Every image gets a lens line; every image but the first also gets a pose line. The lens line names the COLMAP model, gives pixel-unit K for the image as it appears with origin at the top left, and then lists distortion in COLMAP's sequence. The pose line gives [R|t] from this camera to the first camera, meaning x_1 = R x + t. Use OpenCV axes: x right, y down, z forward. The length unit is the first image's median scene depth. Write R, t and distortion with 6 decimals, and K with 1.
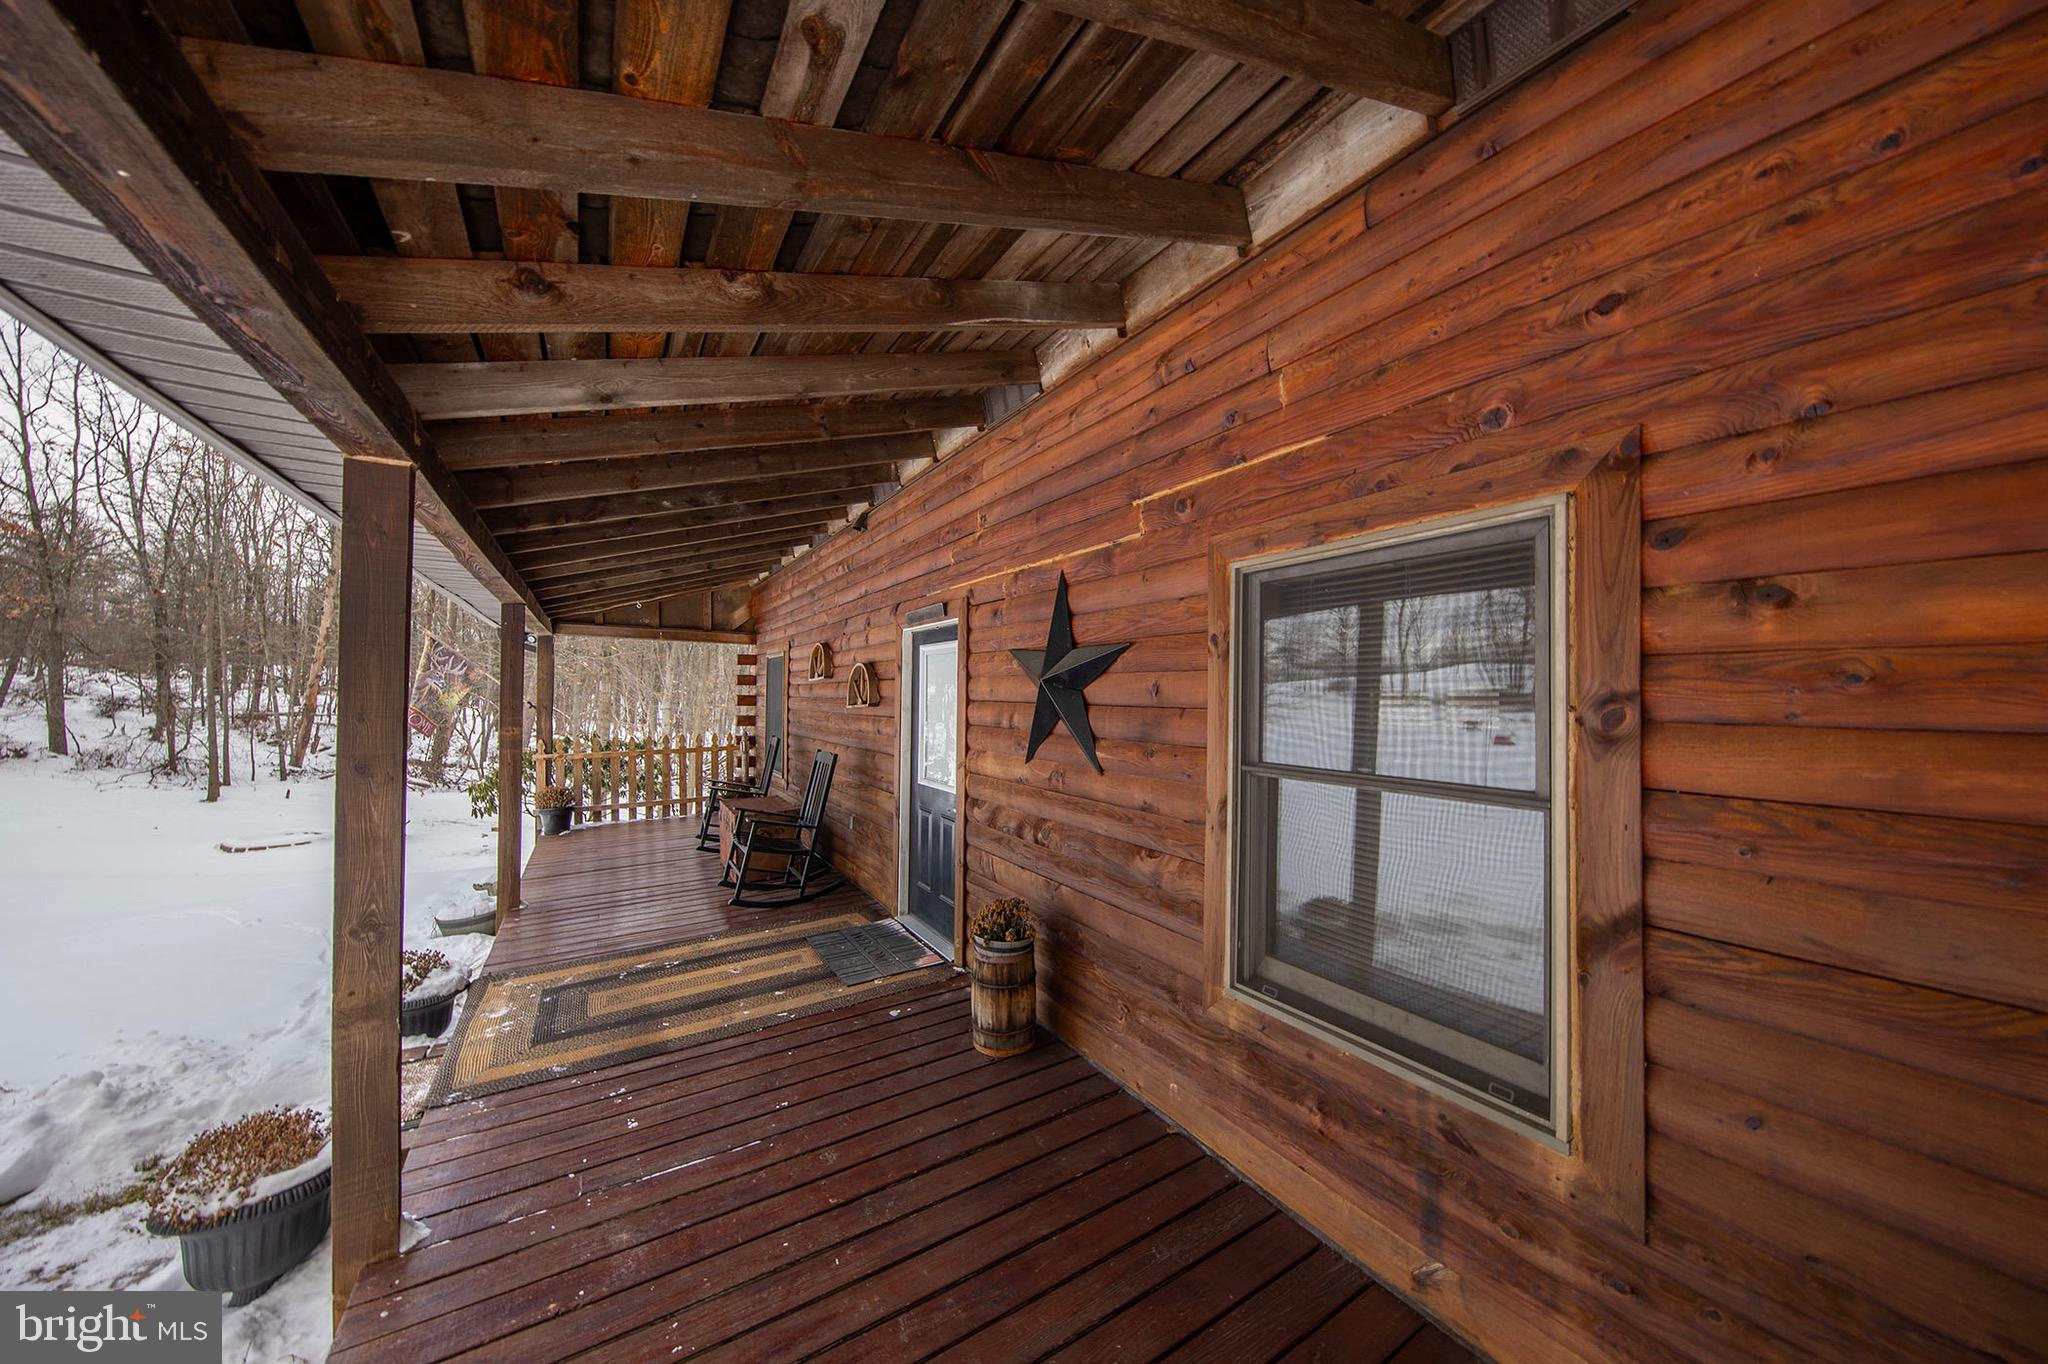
lens RADIAL K [[675.7, 0, 1027.4], [0, 675.7, 692.5], [0, 0, 1]] dist [0.009913, 0.000036]
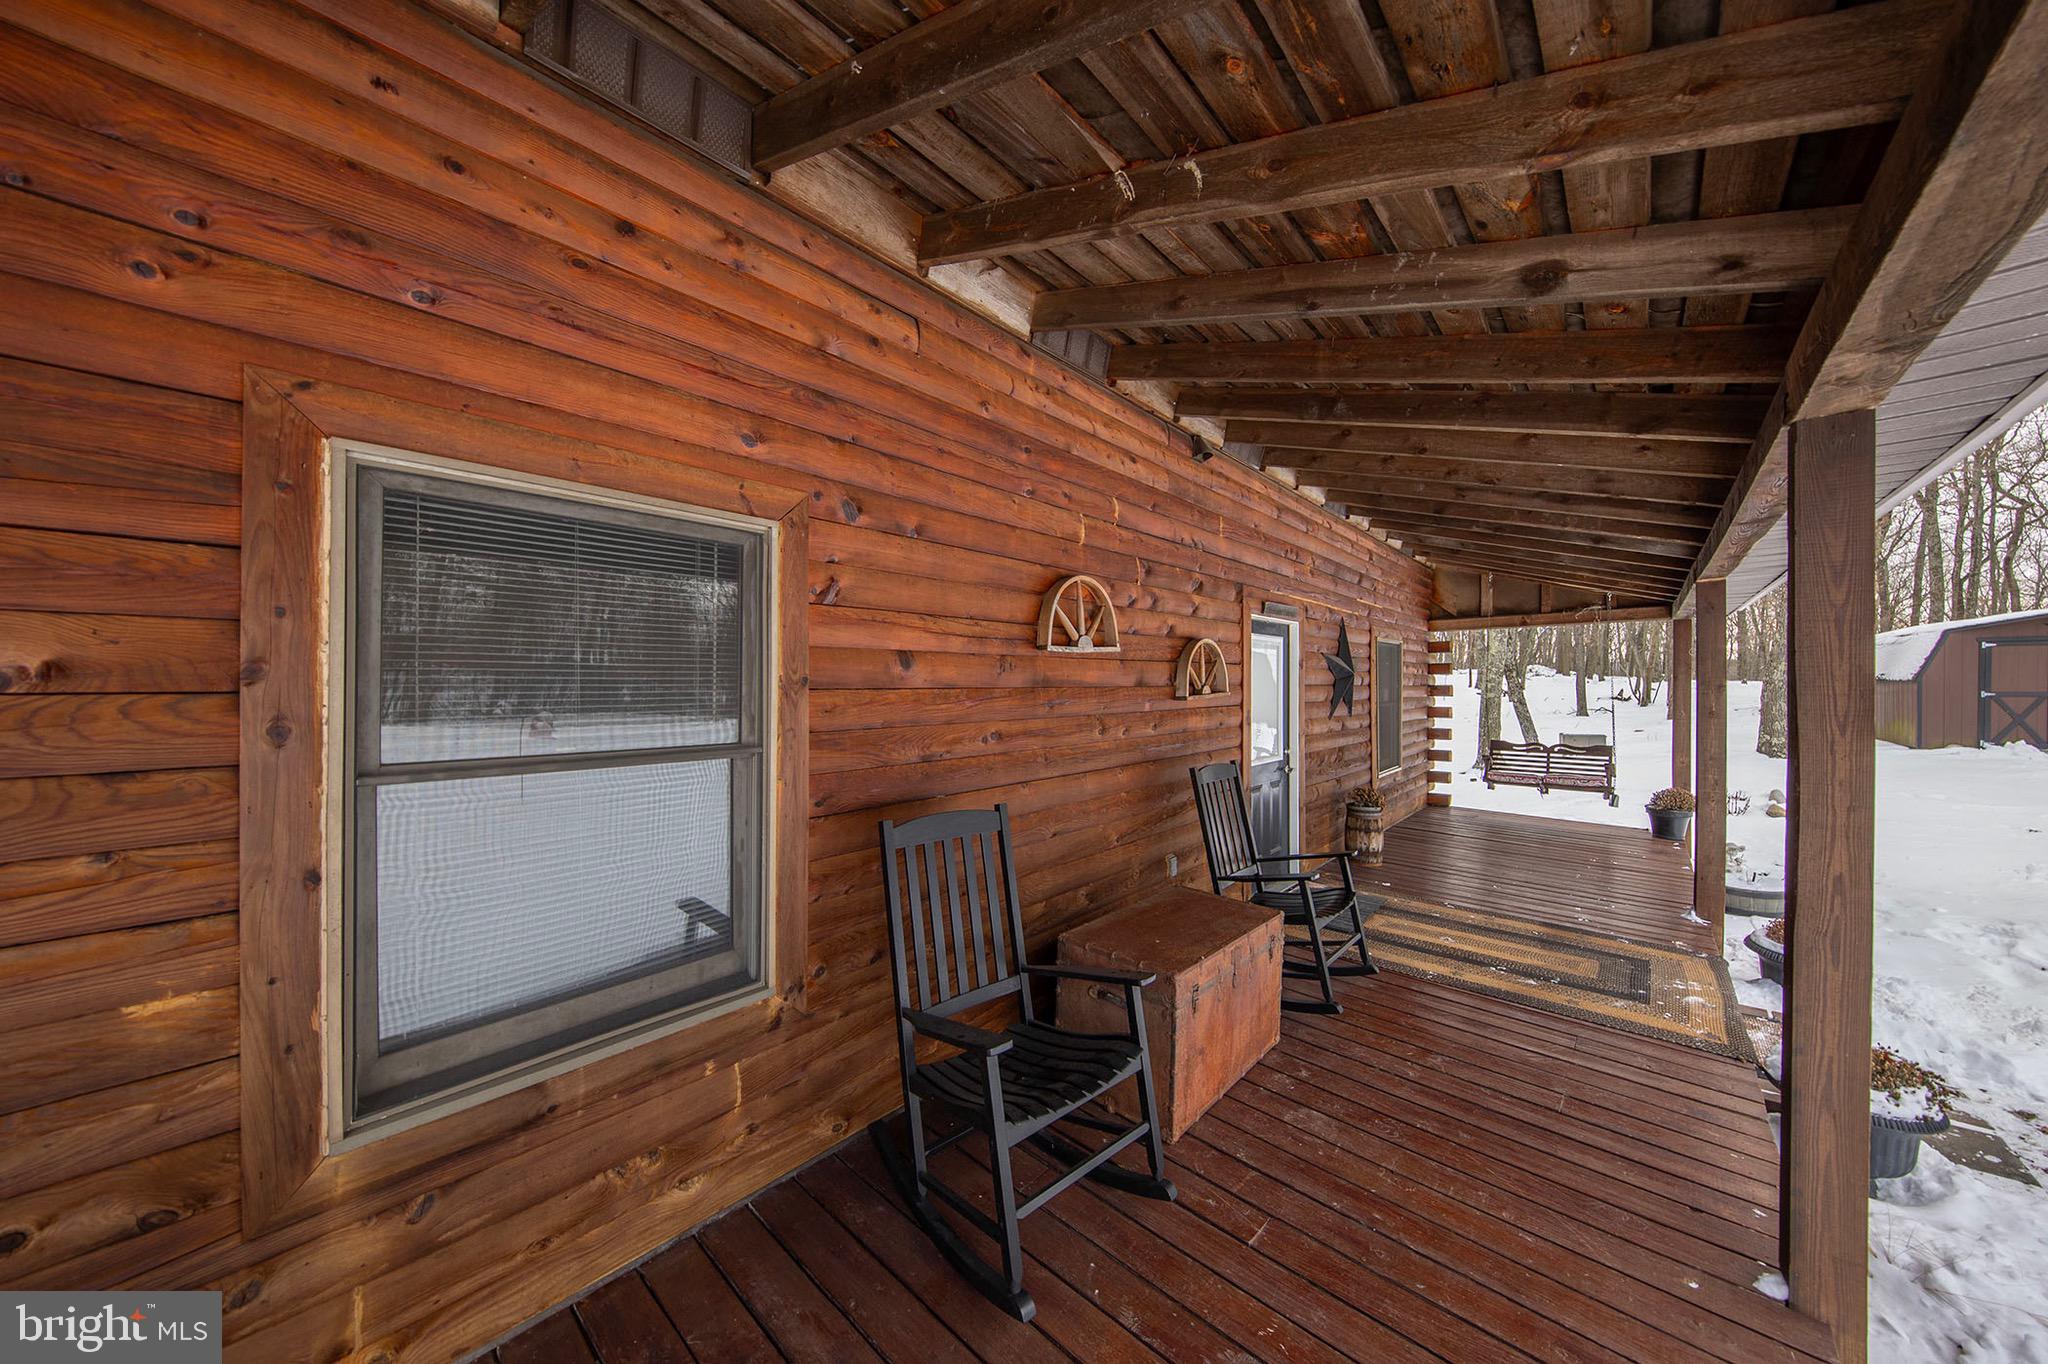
lens RADIAL K [[675.7, 0, 1027.5], [0, 675.7, 678.9], [0, 0, 1]] dist [0.009913, 0.000036]
pose [[-0.269000, 0.004807, 0.963128, -1.345872], [0.001204, 0.999988, -0.004655, -0.000394], [-0.963139, -0.000092, -0.269003, 2.011929]]
